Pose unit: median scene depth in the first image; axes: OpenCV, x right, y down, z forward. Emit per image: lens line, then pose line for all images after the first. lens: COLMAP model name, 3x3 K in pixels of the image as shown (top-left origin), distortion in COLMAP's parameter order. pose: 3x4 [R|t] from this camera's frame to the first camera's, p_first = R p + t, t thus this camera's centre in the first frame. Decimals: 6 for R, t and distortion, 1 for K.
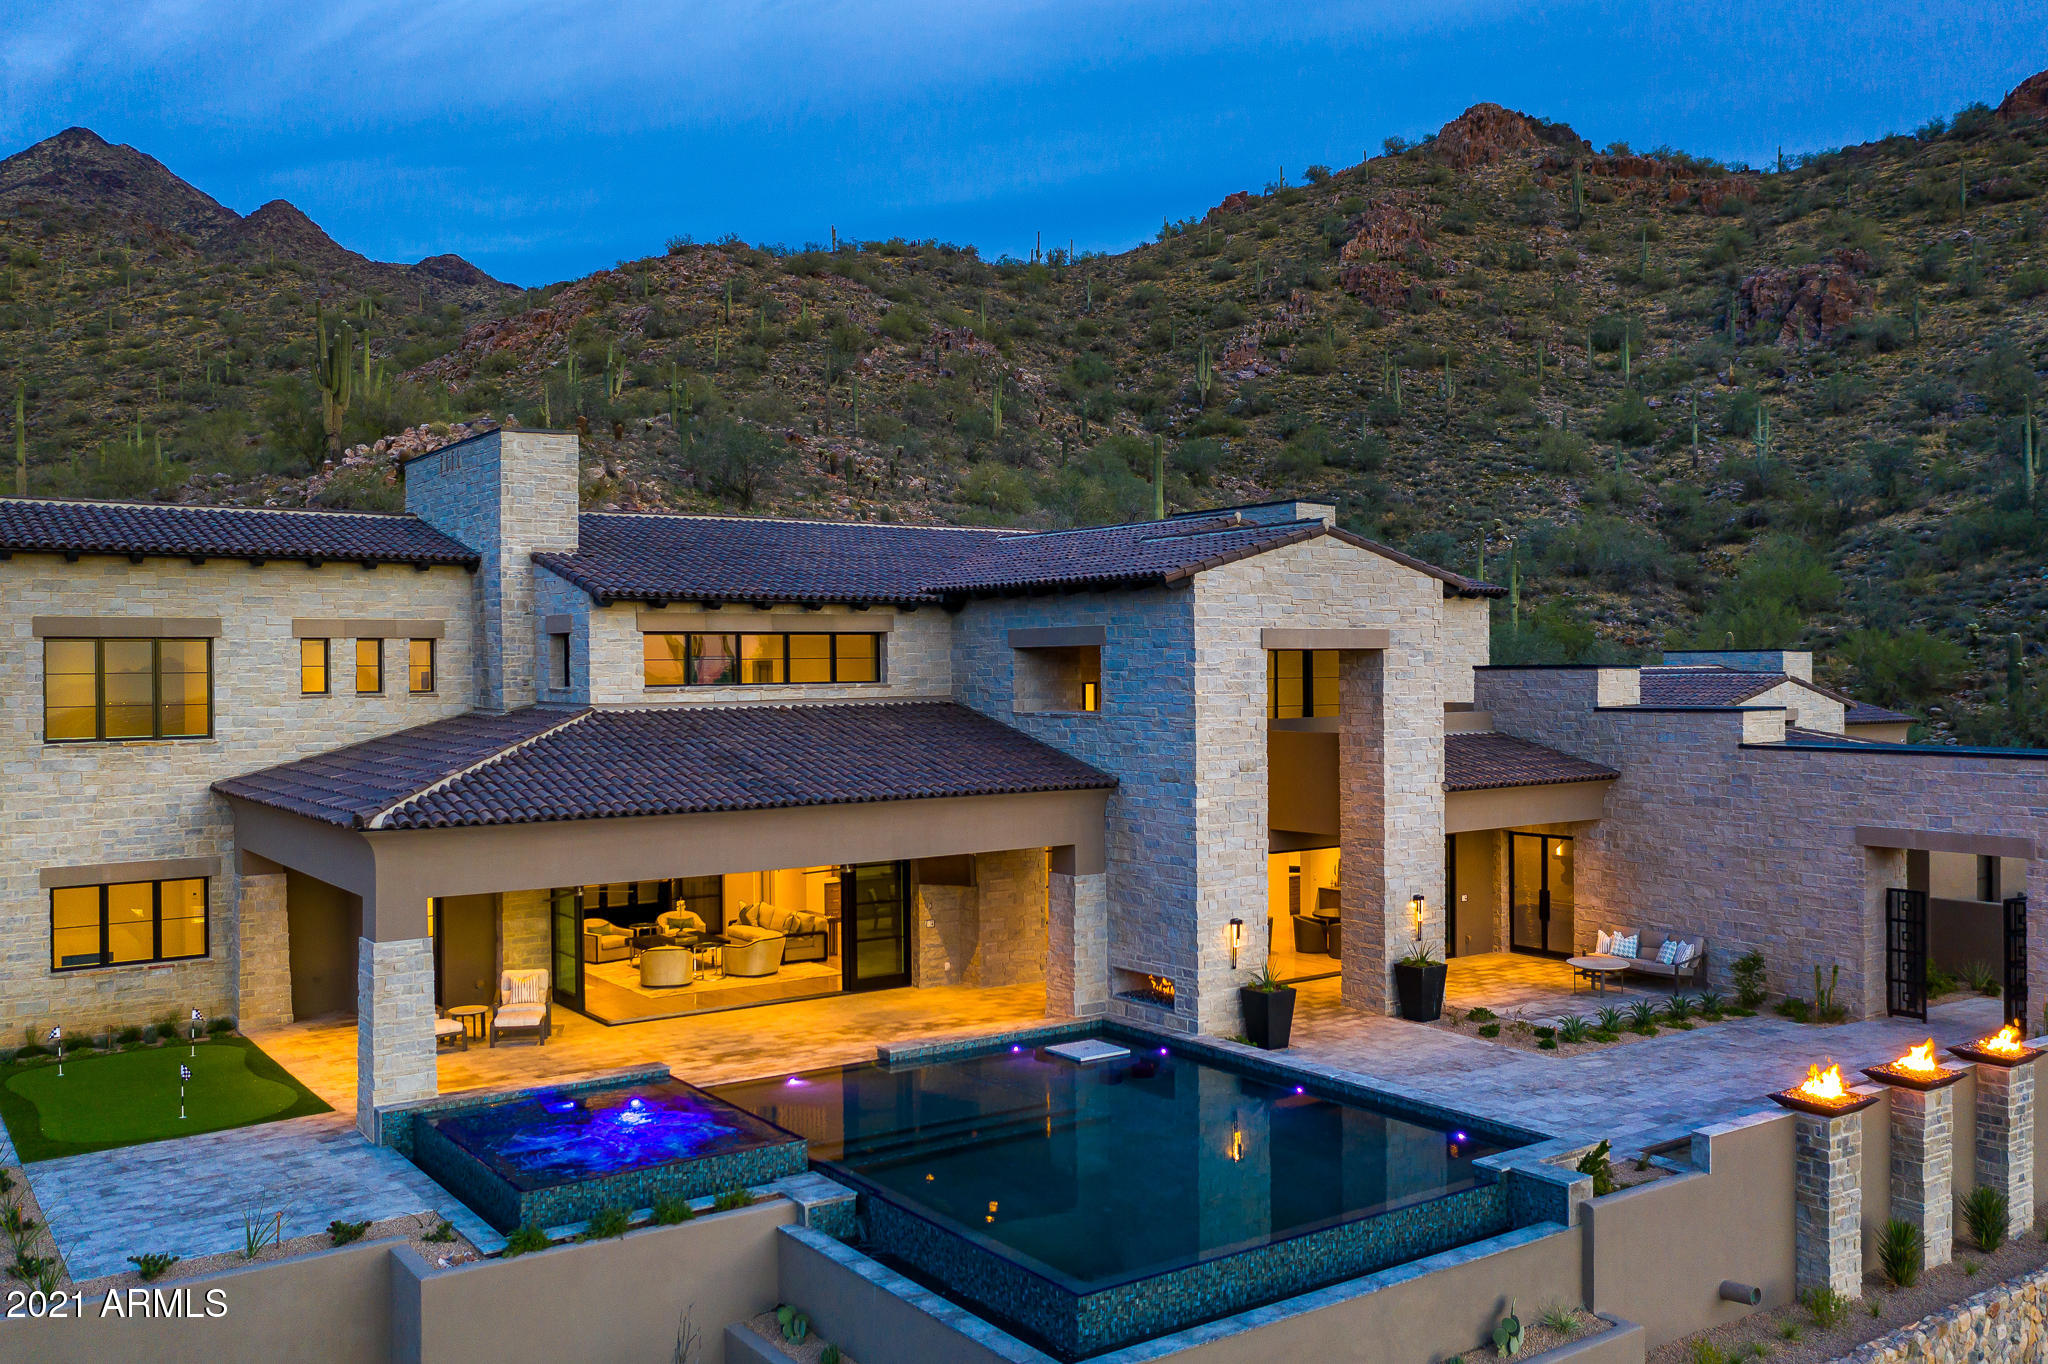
lens RADIAL K [[1731.4, 0, 1027.9], [0, 1731.4, 672.1], [0, 0, 1]] dist [-0.011800, 0.029617]
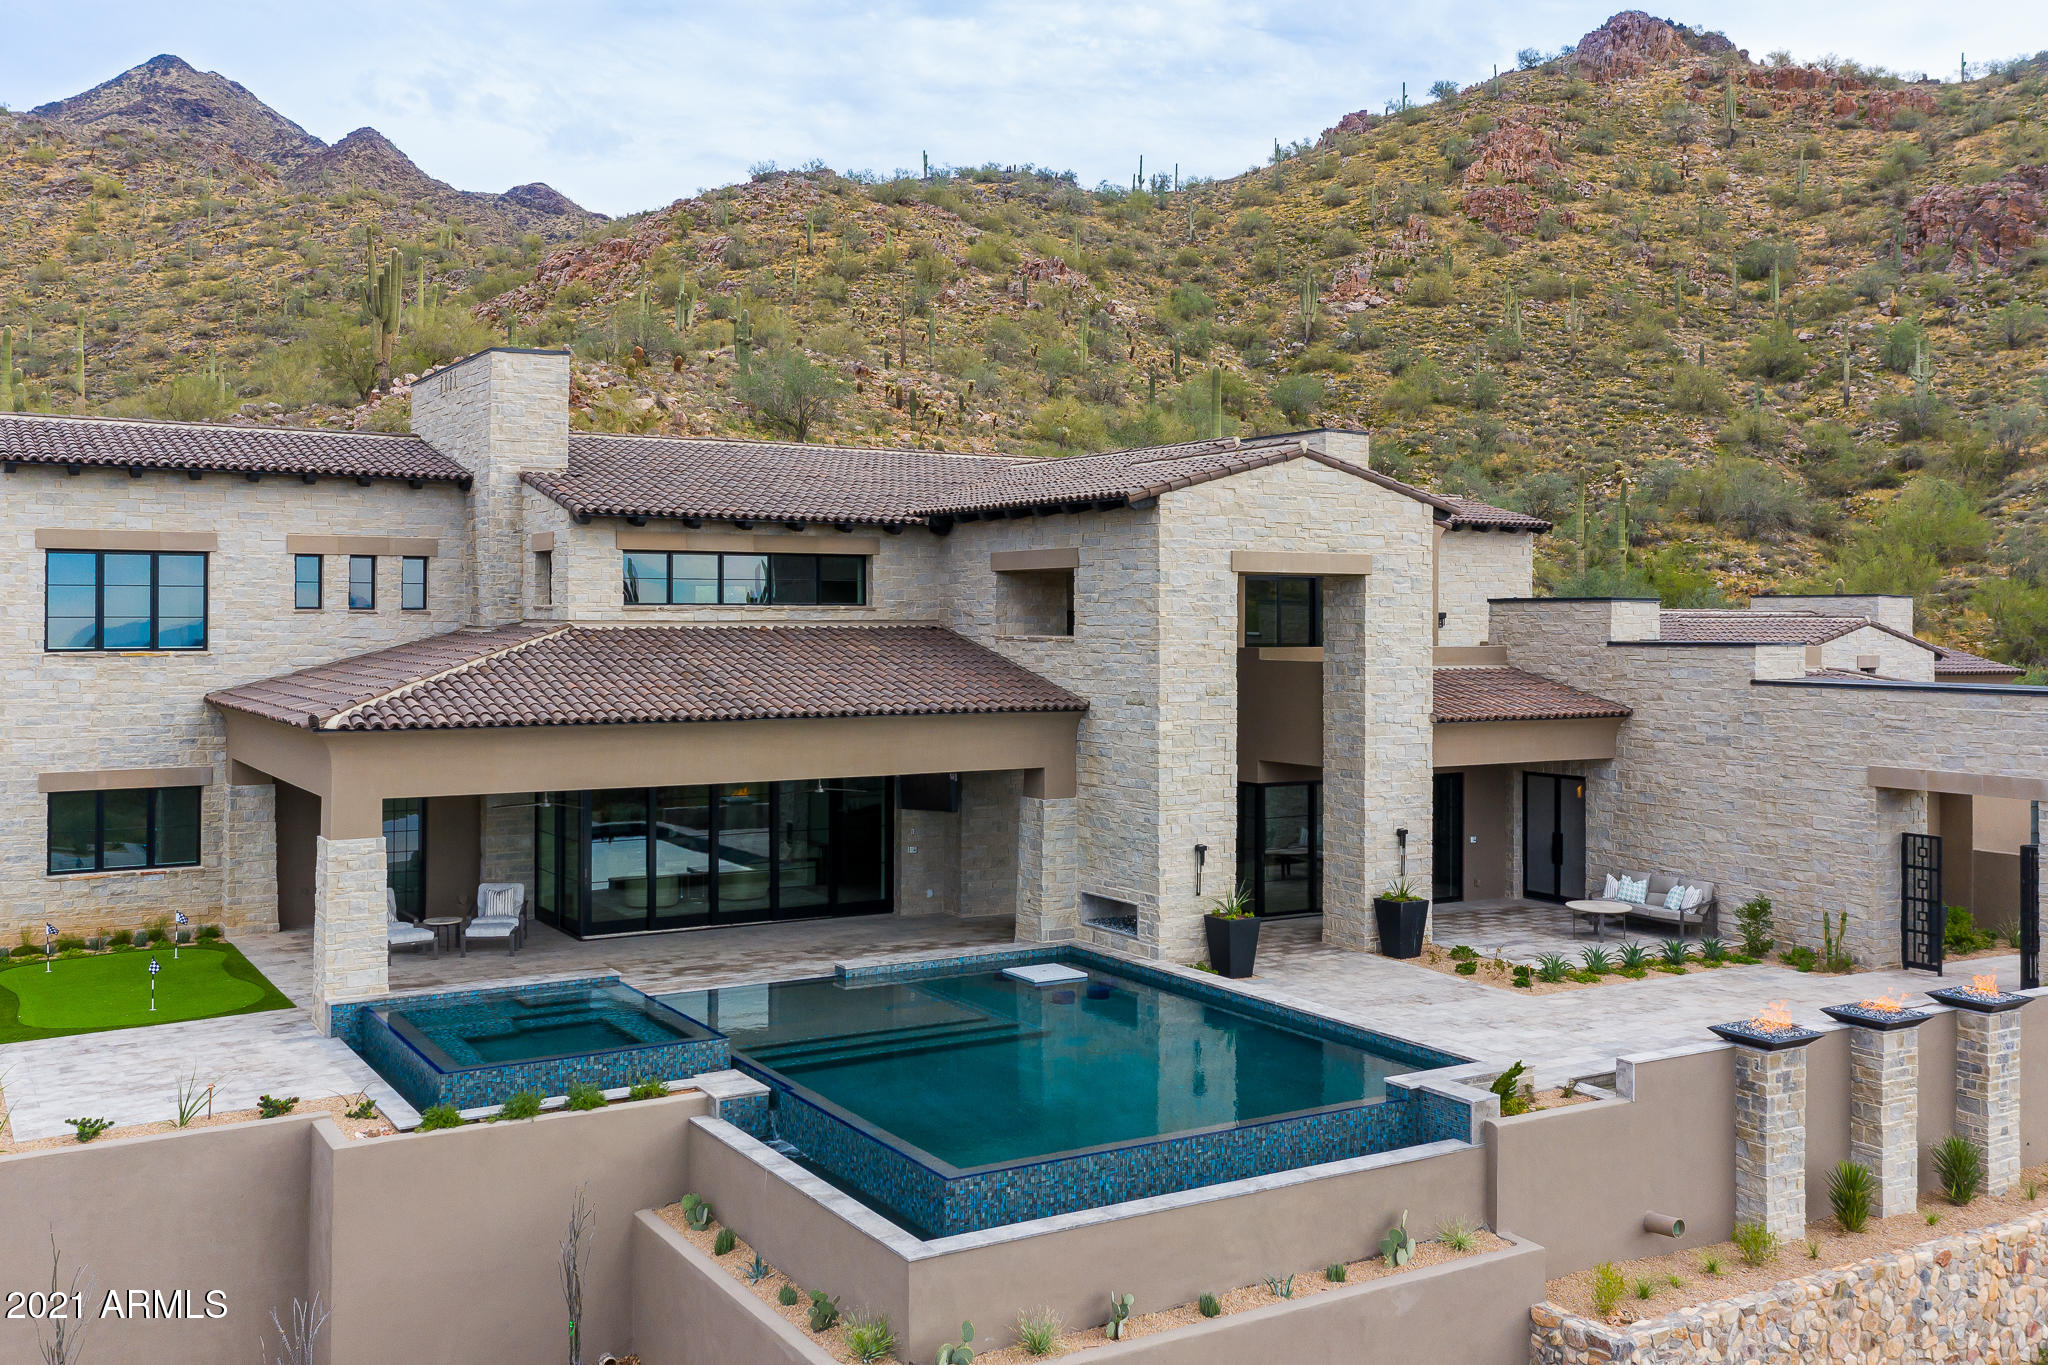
lens RADIAL K [[1838.3, 0, 993.3], [0, 1838.3, 610.7], [0, 0, 1]] dist [0.019566, 0.005425]
pose [[0.996851, 0.012103, -0.078375, 0.011201], [-0.012703, 0.999894, -0.007159, 0.002415], [0.078280, 0.008133, 0.996898, -0.007419]]
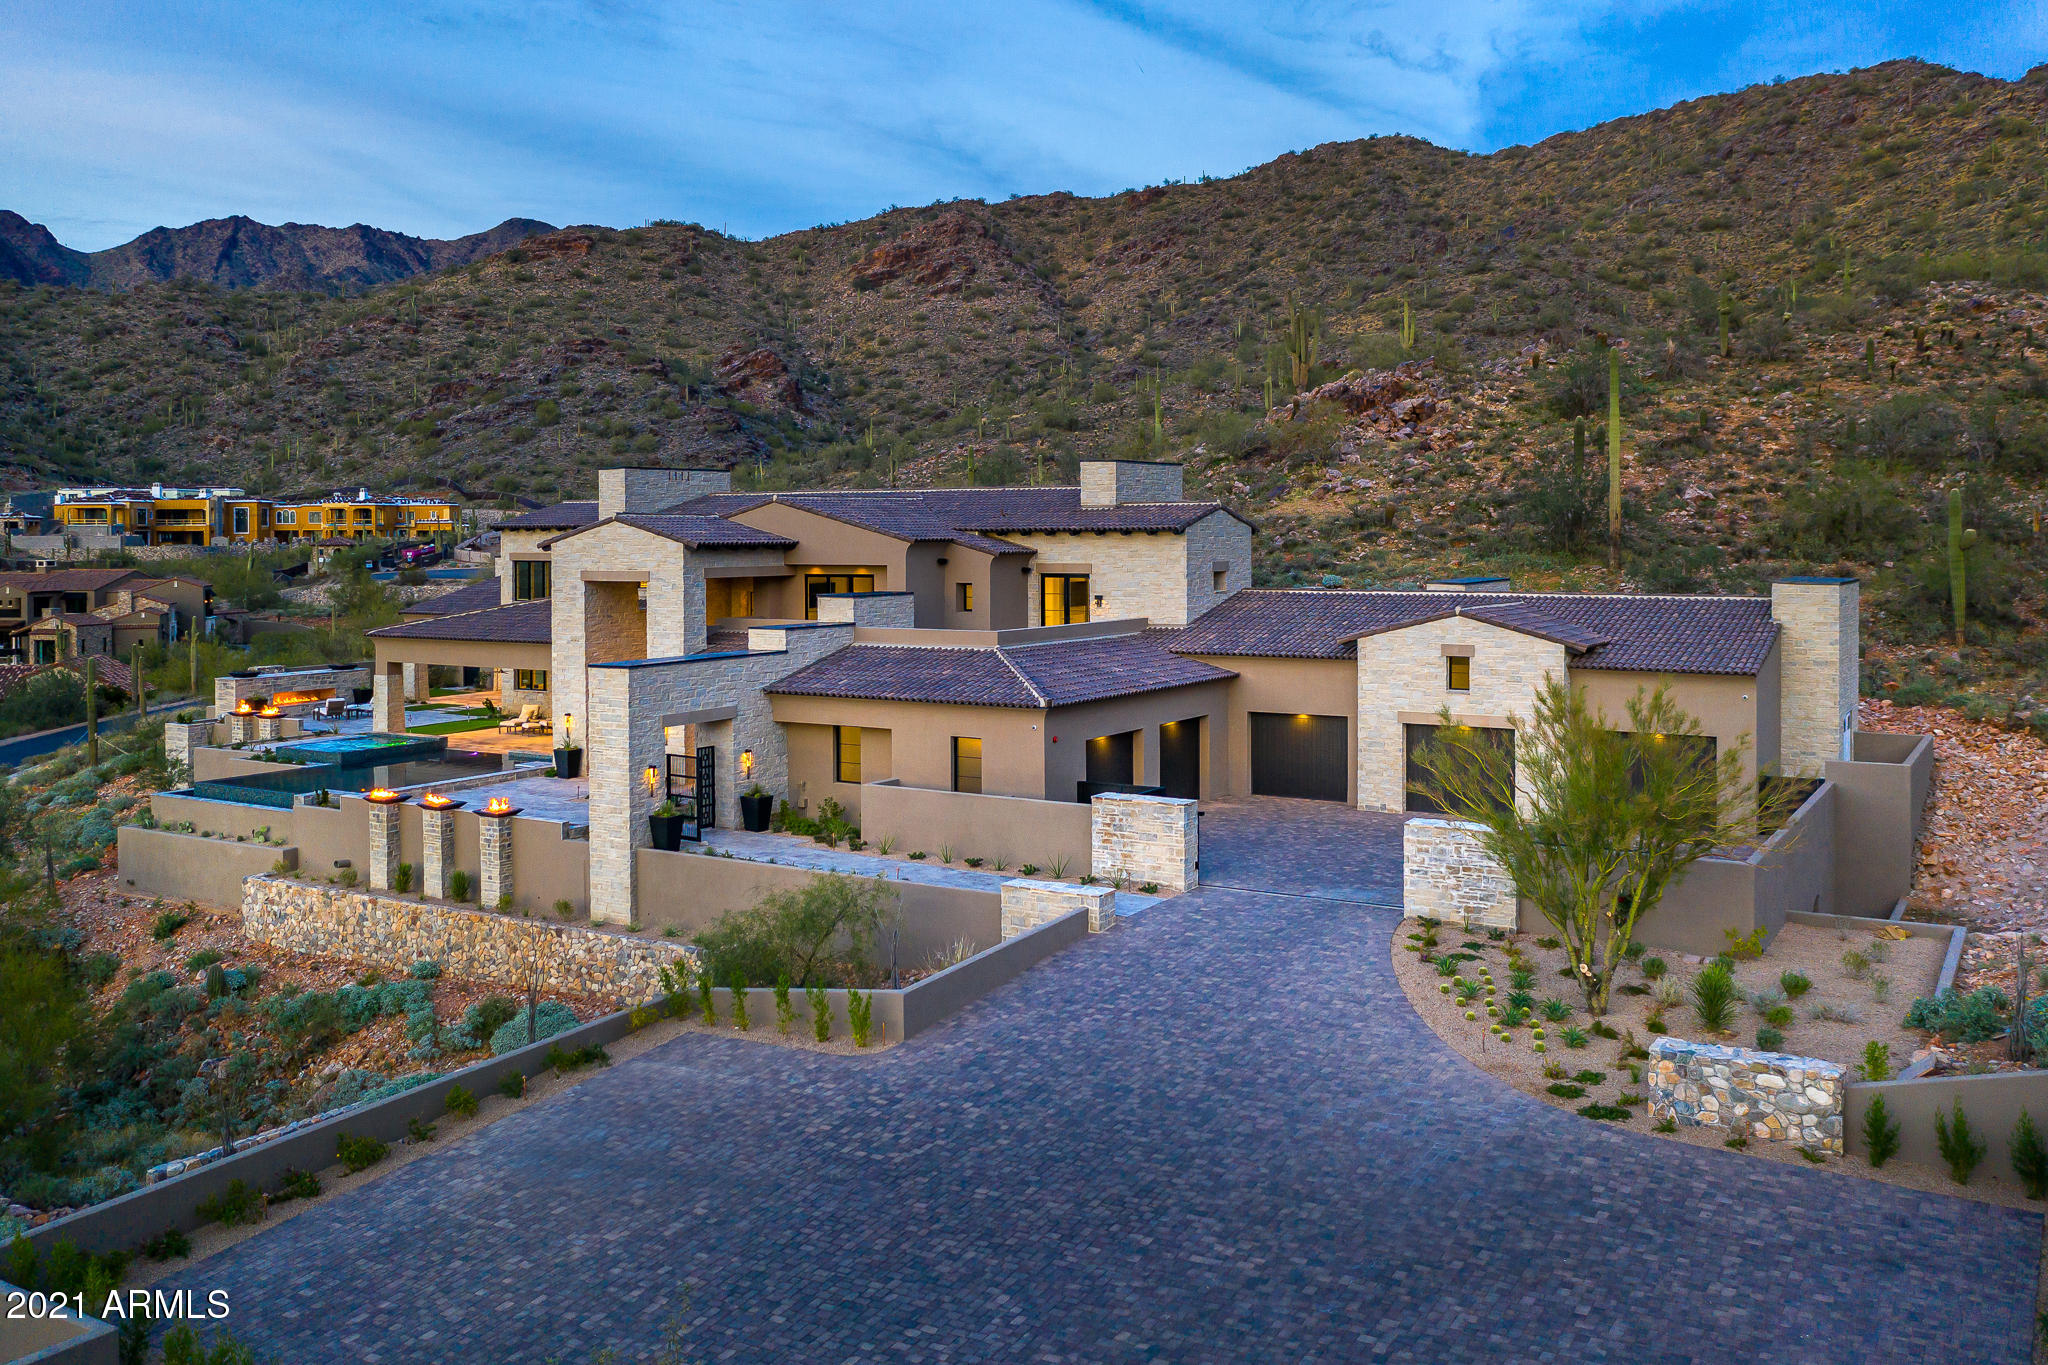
lens RADIAL K [[1762.4, 0, 1023.6], [0, 1762.4, 555.8], [0, 0, 1]] dist [-0.014550, 0.048798]
pose [[0.391289, 0.021664, -0.920013, 0.300765], [-0.003592, 0.999751, 0.022013, -0.012100], [0.920261, -0.005309, 0.391270, 0.092109]]
